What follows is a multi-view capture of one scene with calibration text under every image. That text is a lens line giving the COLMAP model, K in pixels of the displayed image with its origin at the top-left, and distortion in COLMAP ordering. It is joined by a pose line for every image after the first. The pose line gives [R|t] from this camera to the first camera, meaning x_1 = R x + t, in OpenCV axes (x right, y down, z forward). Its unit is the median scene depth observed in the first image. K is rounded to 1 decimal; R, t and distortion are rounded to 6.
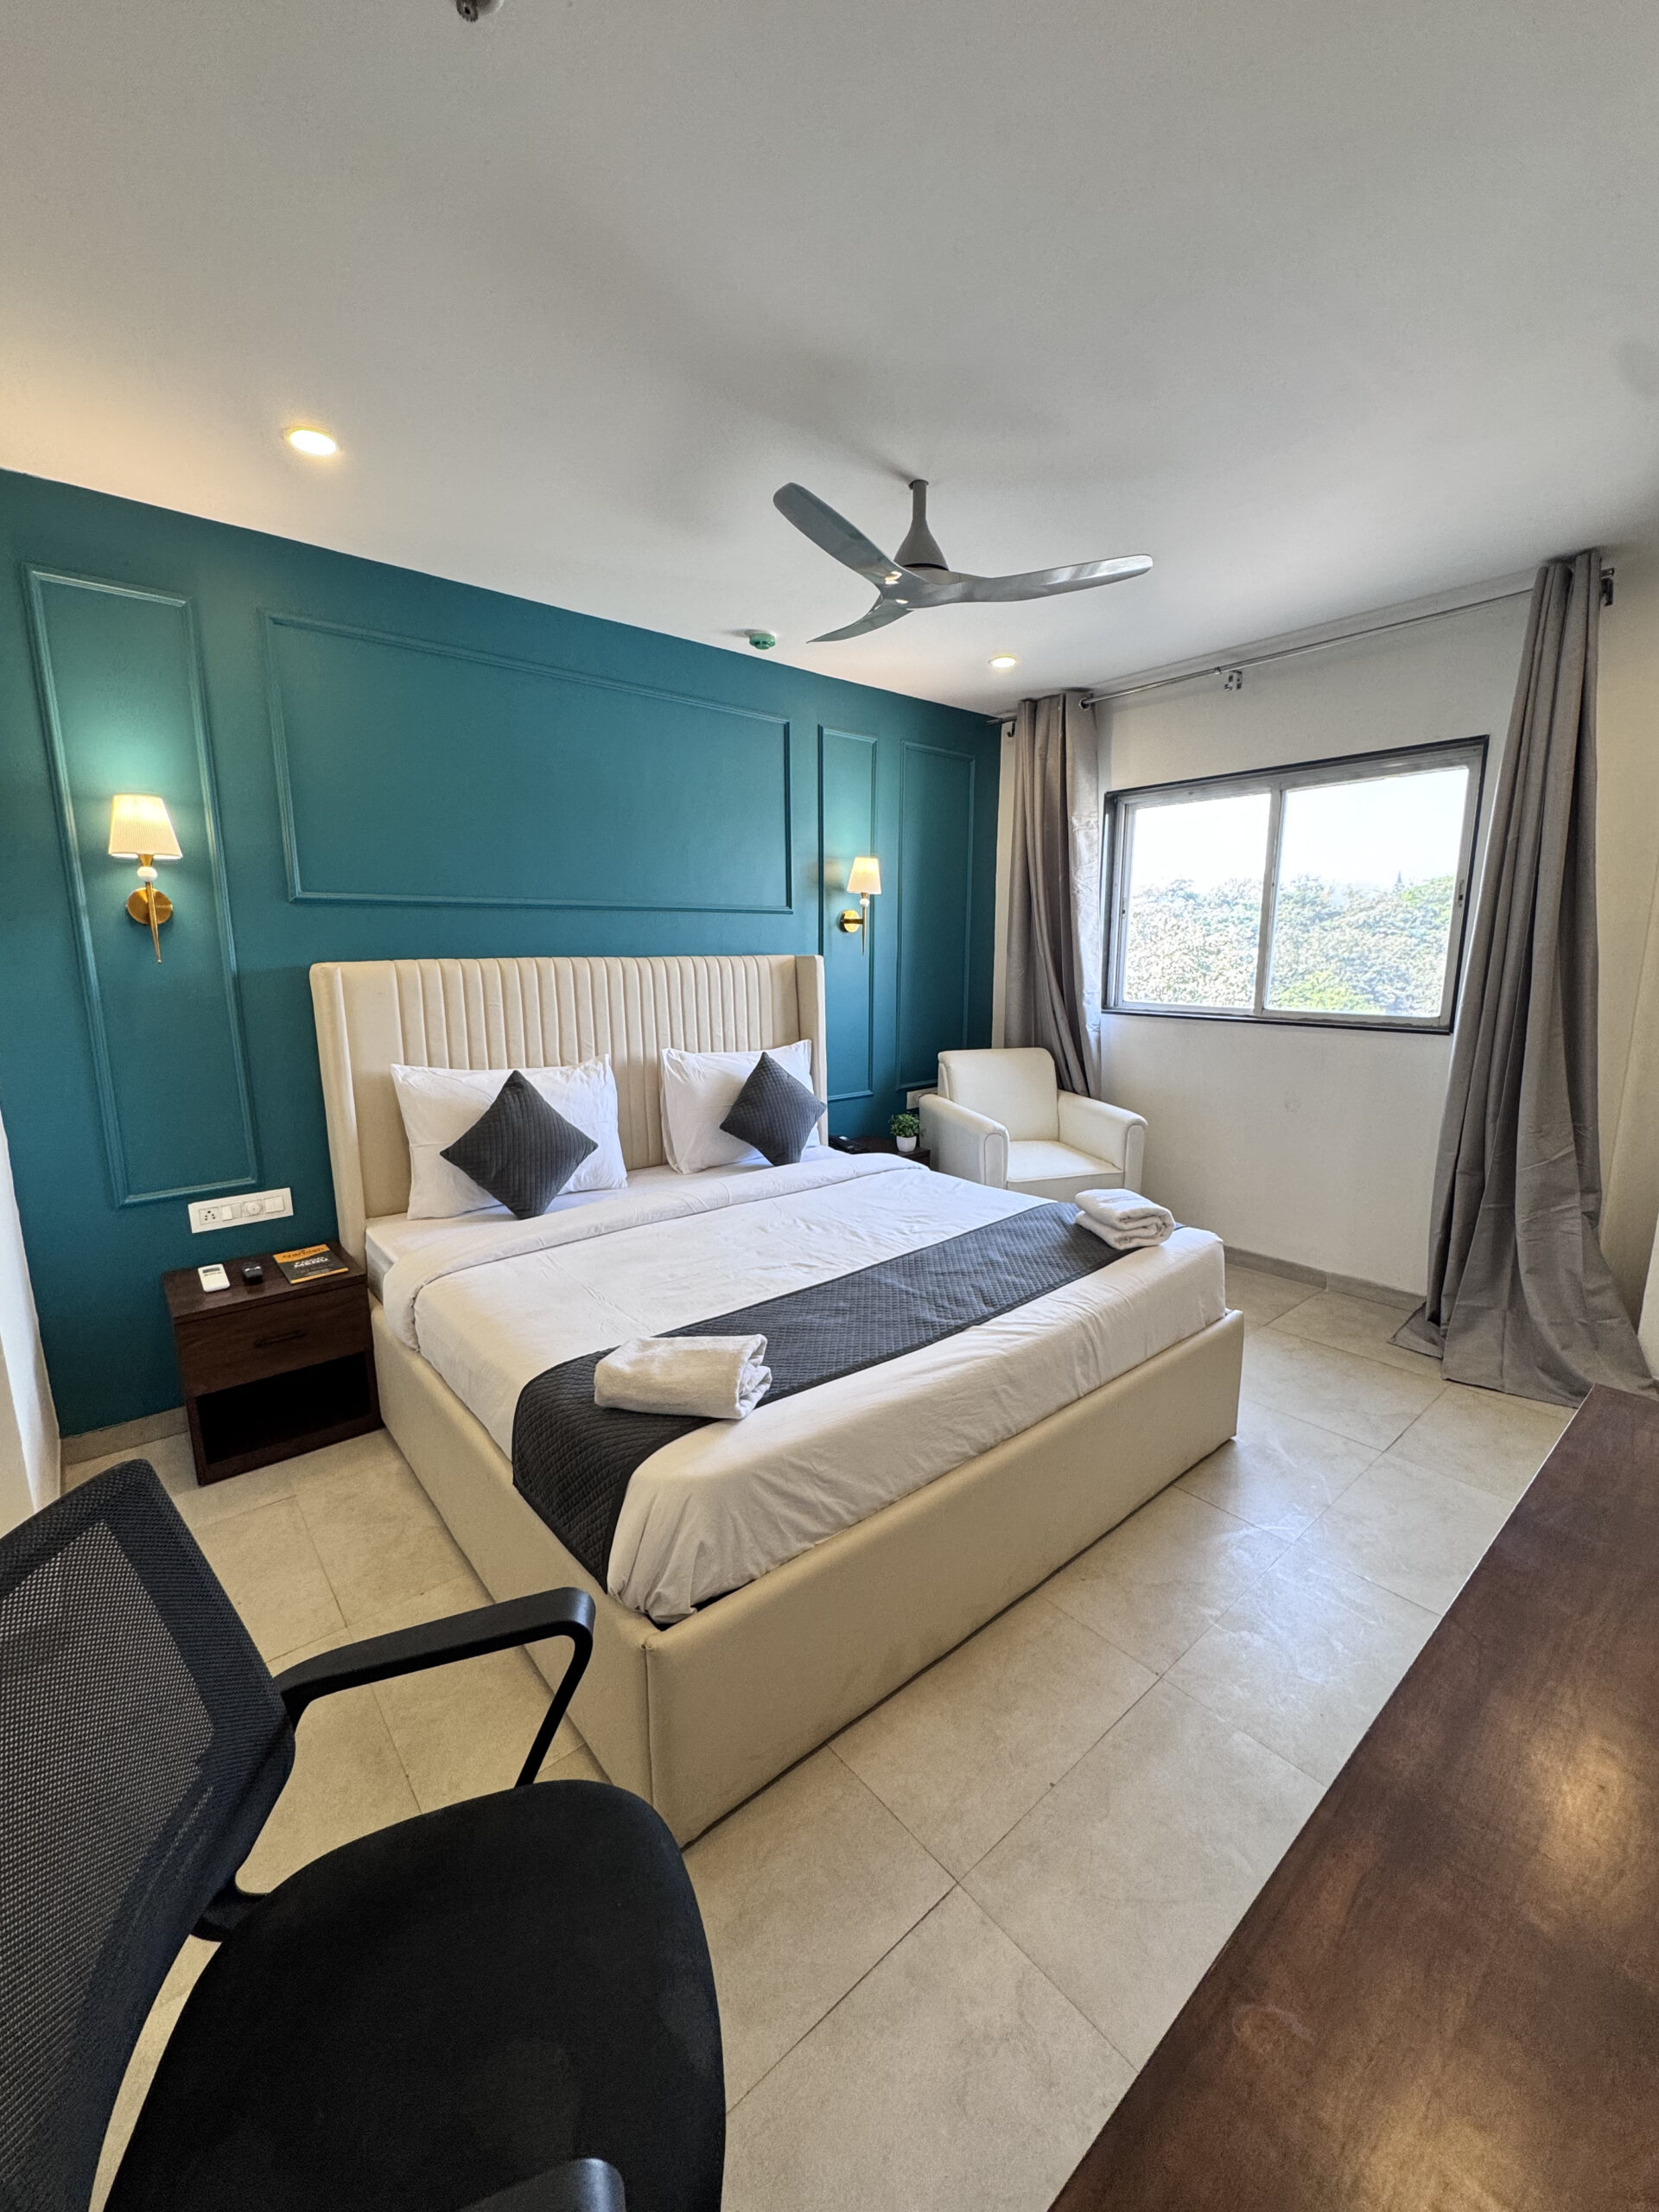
lens RADIAL K [[882.4, 0, 827.7], [0, 882.4, 1109.6], [0, 0, 1]] dist [-0.005929, 0.001411]
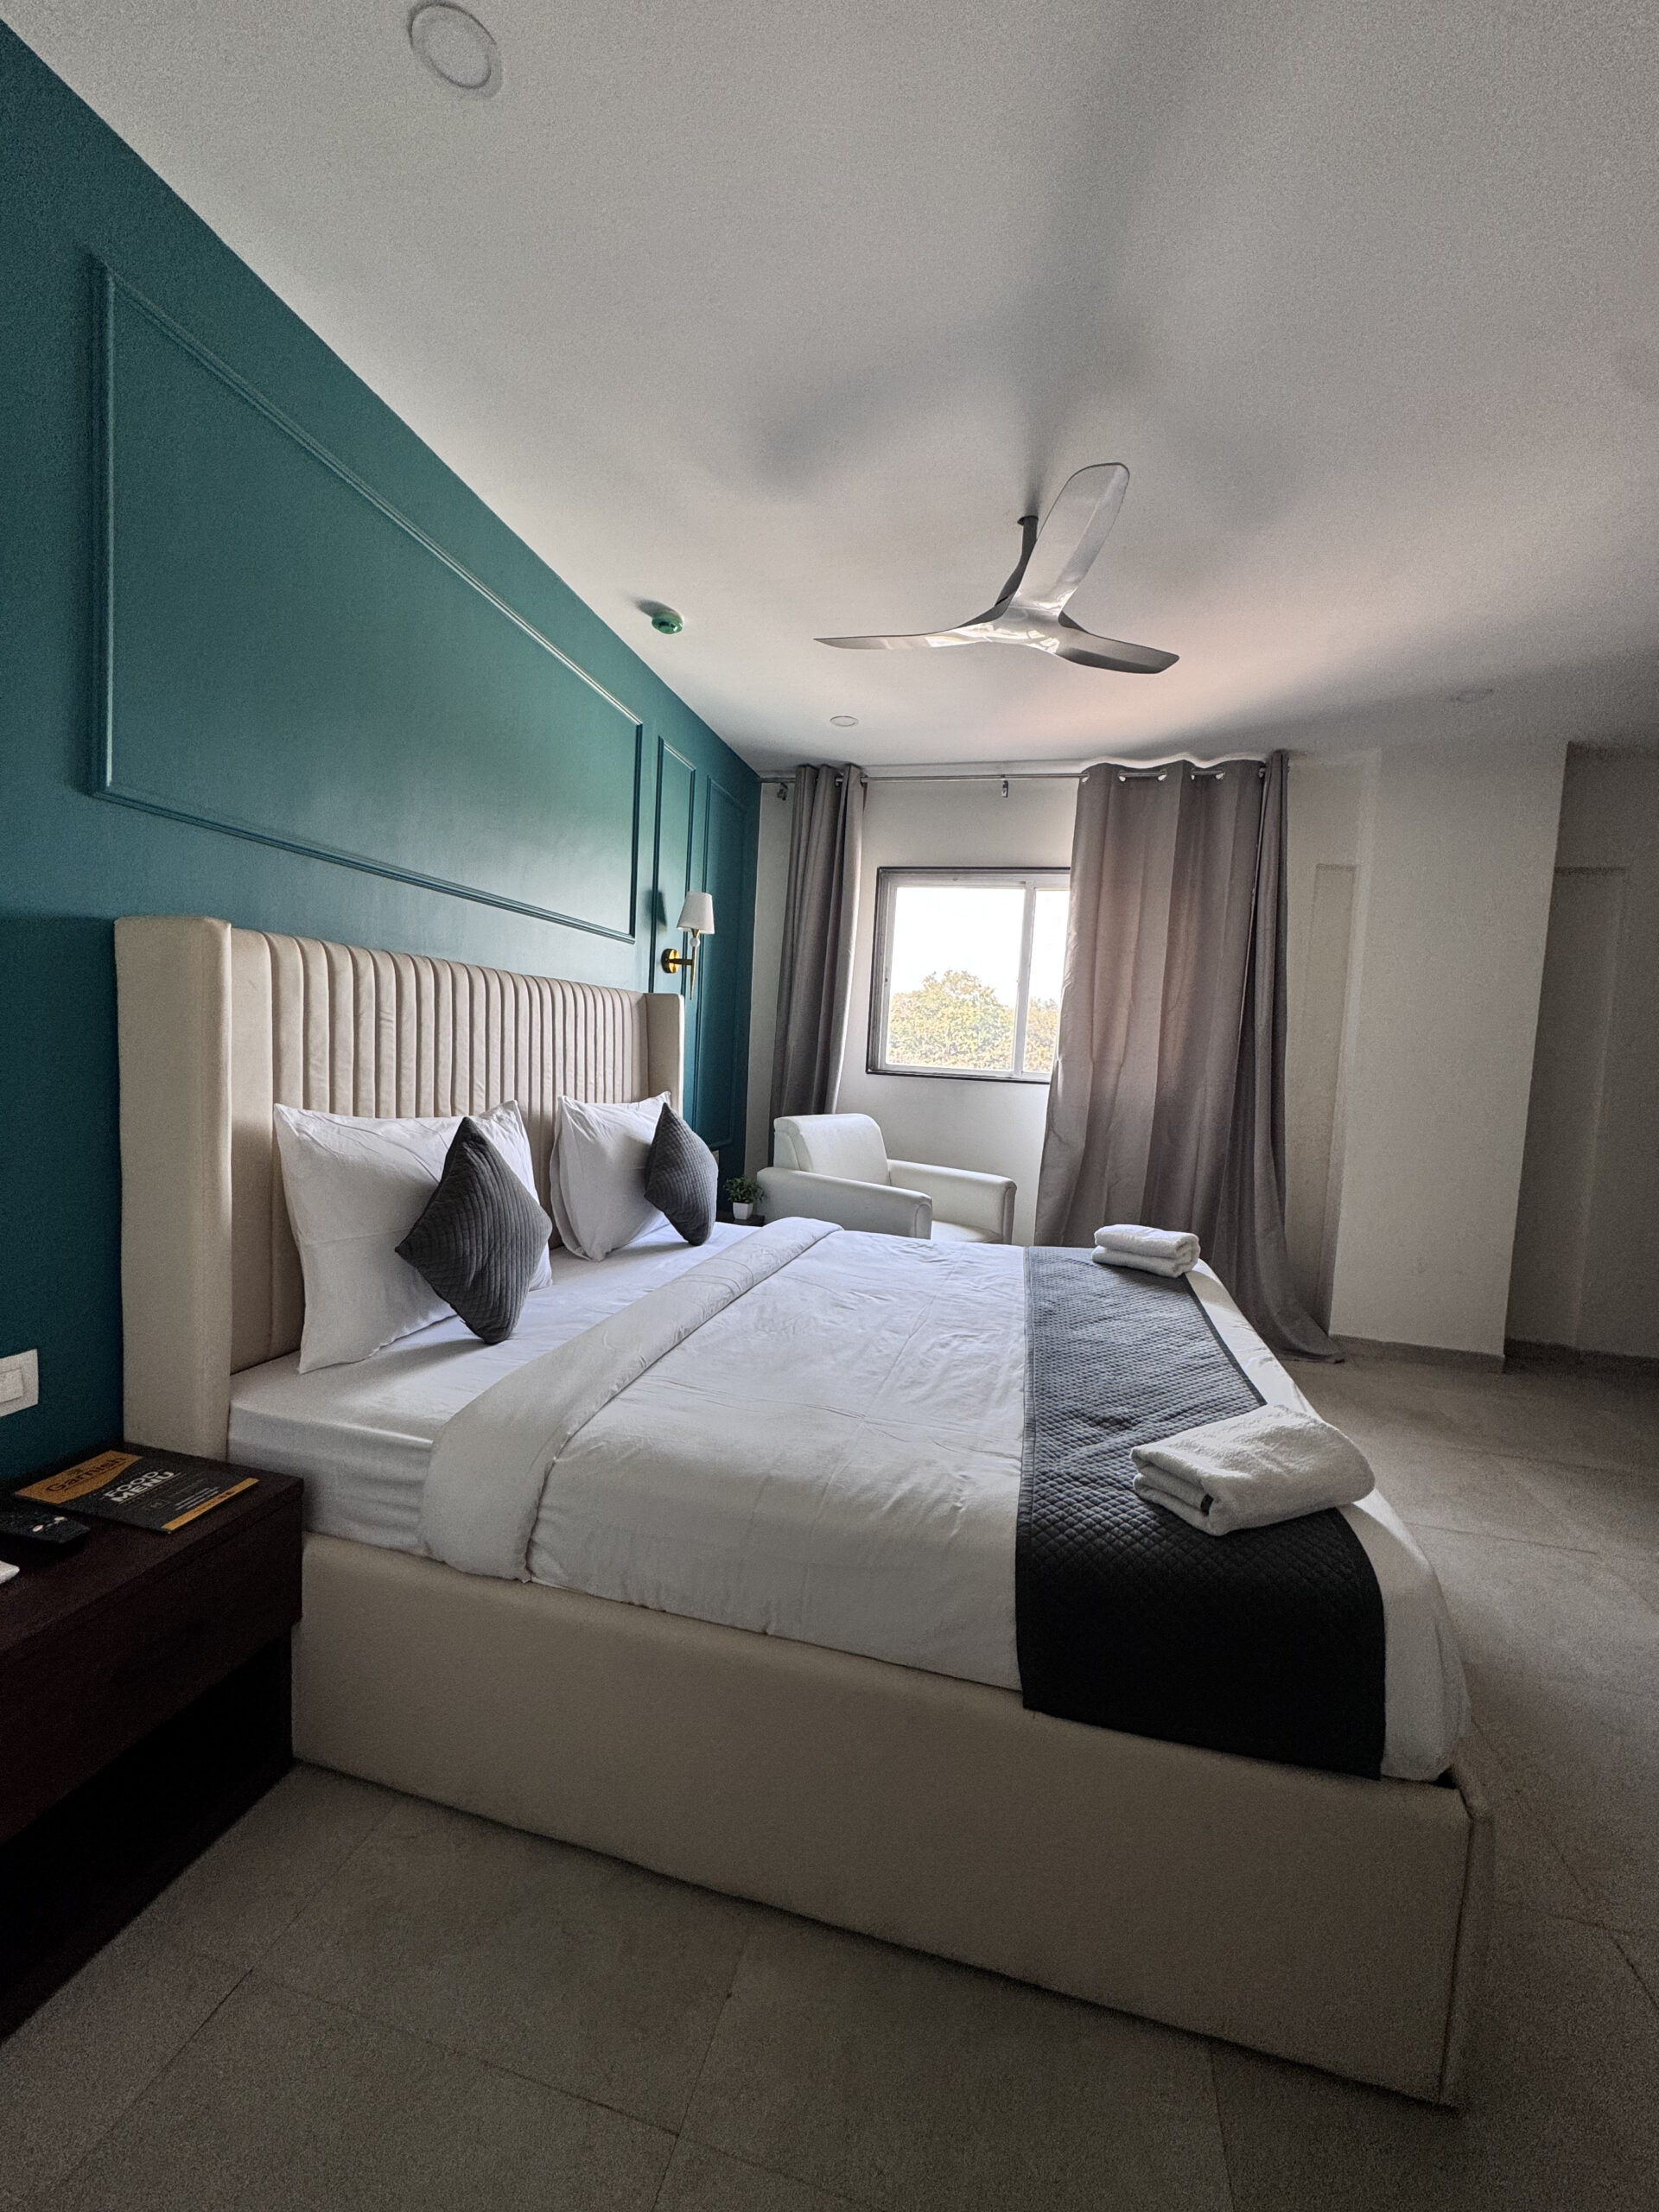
lens RADIAL K [[882.4, 0, 837.4], [0, 882.4, 1104.5], [0, 0, 1]] dist [-0.005929, 0.001411]
pose [[0.805921, 0.006819, 0.591984, -0.527122], [0.051482, 0.995339, -0.081552, 0.013955], [-0.589781, 0.096201, 0.801813, 0.308210]]
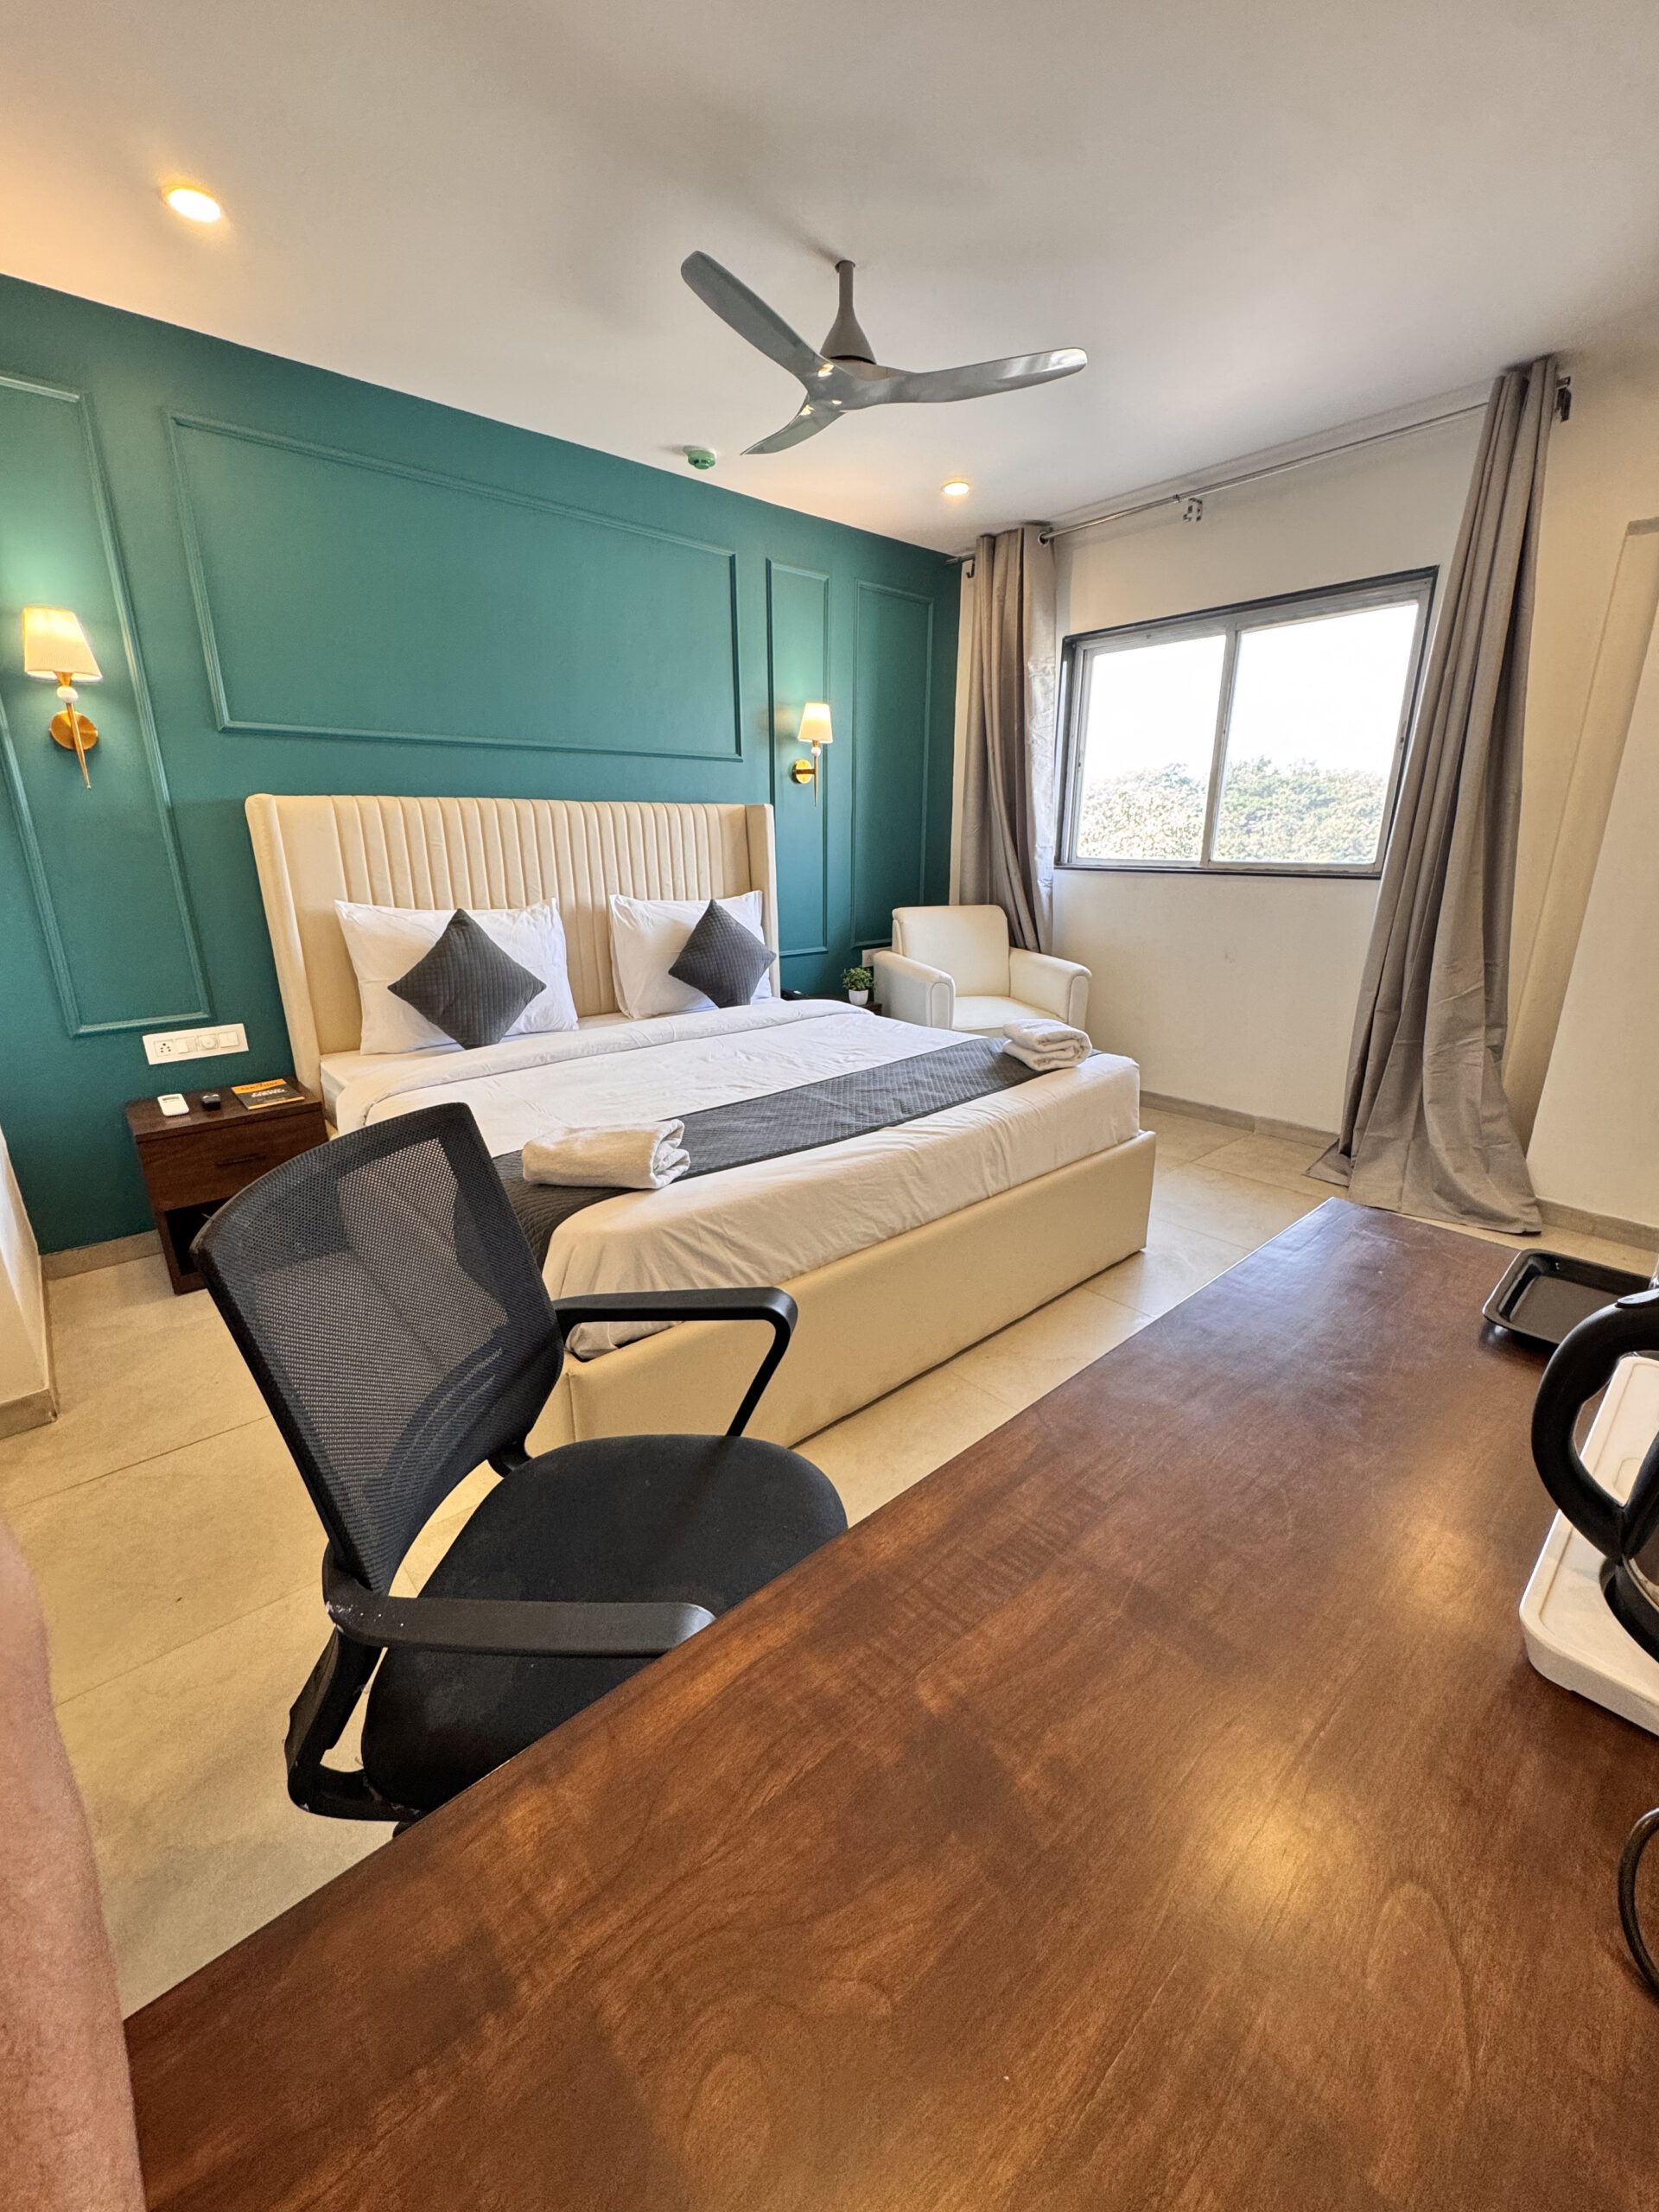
lens RADIAL K [[882.4, 0, 827.8], [0, 882.4, 1108.9], [0, 0, 1]] dist [-0.005929, 0.001411]
pose [[0.999834, -0.004490, 0.017644, 0.050698], [0.002369, 0.992958, 0.118442, 0.066001], [-0.018052, -0.118380, 0.992804, -0.041849]]
